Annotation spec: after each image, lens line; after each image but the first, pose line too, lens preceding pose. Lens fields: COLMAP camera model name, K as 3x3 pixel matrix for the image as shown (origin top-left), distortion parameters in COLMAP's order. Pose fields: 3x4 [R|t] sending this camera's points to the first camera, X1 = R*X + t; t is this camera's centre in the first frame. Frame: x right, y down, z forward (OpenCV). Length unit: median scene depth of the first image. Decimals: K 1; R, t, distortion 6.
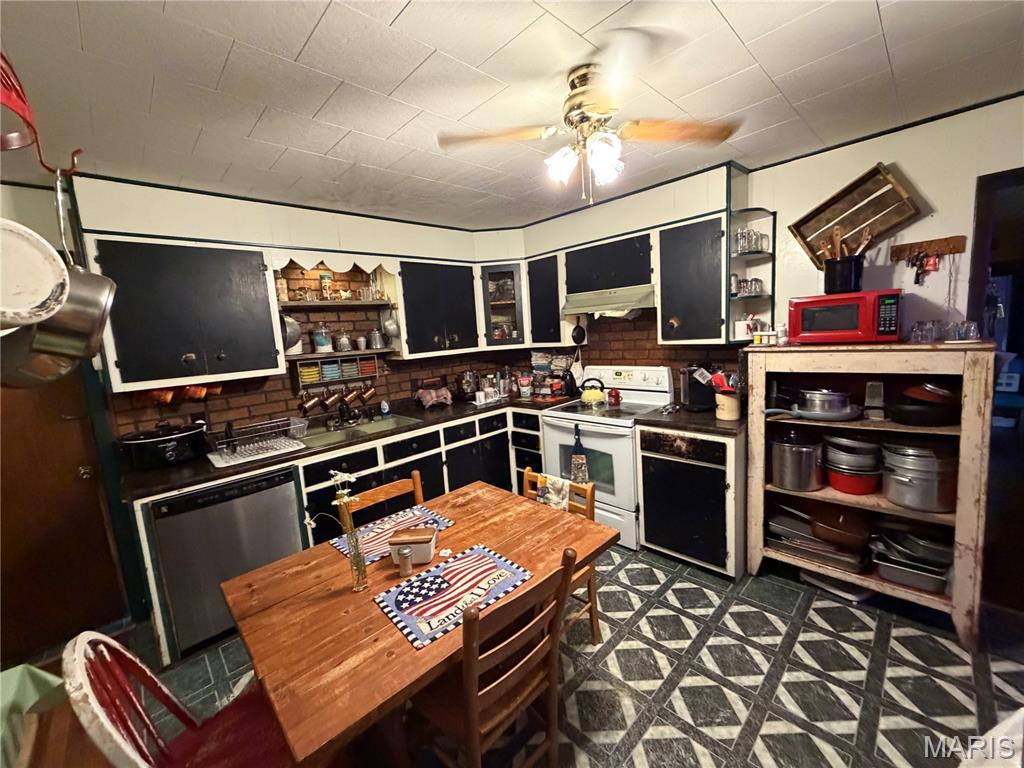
lens RADIAL K [[405.4, 0, 512.0], [0, 405.4, 384.0], [0, 0, 1]] dist [-0.002490, -0.000383]
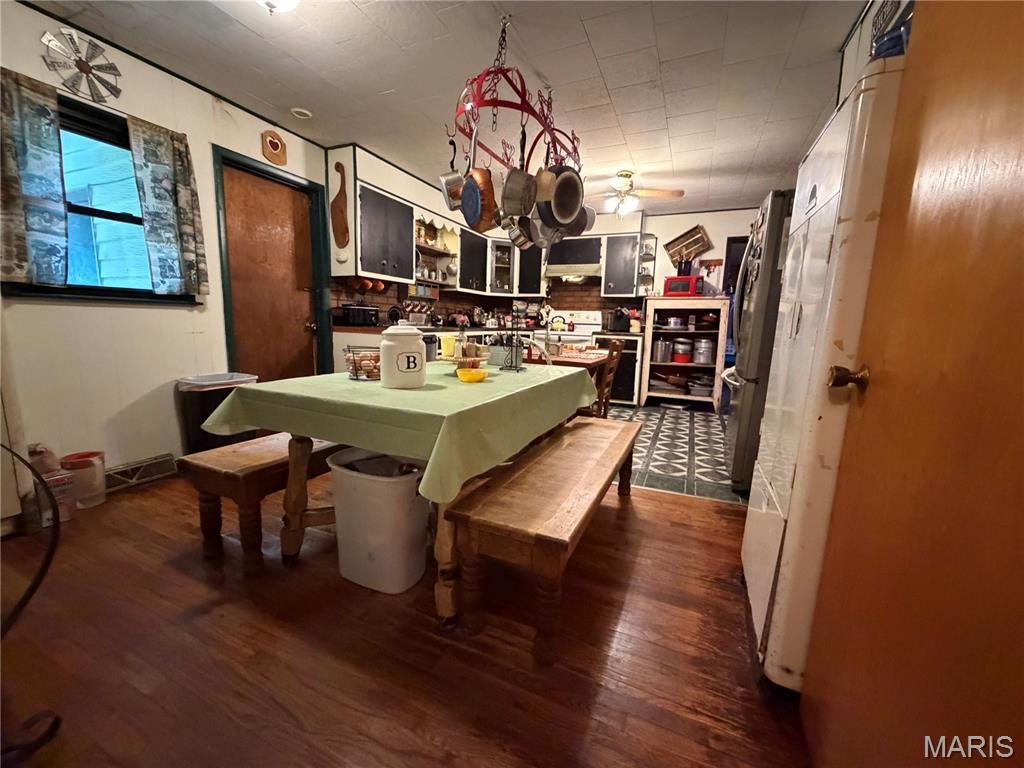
lens RADIAL K [[405.4, 0, 512.0], [0, 405.4, 384.0], [0, 0, 1]] dist [-0.002490, -0.000383]
pose [[0.923739, 0.036232, 0.381306, -0.844719], [-0.039385, 0.999224, 0.000466, 0.377564], [-0.380993, -0.015449, 0.924449, -0.697996]]
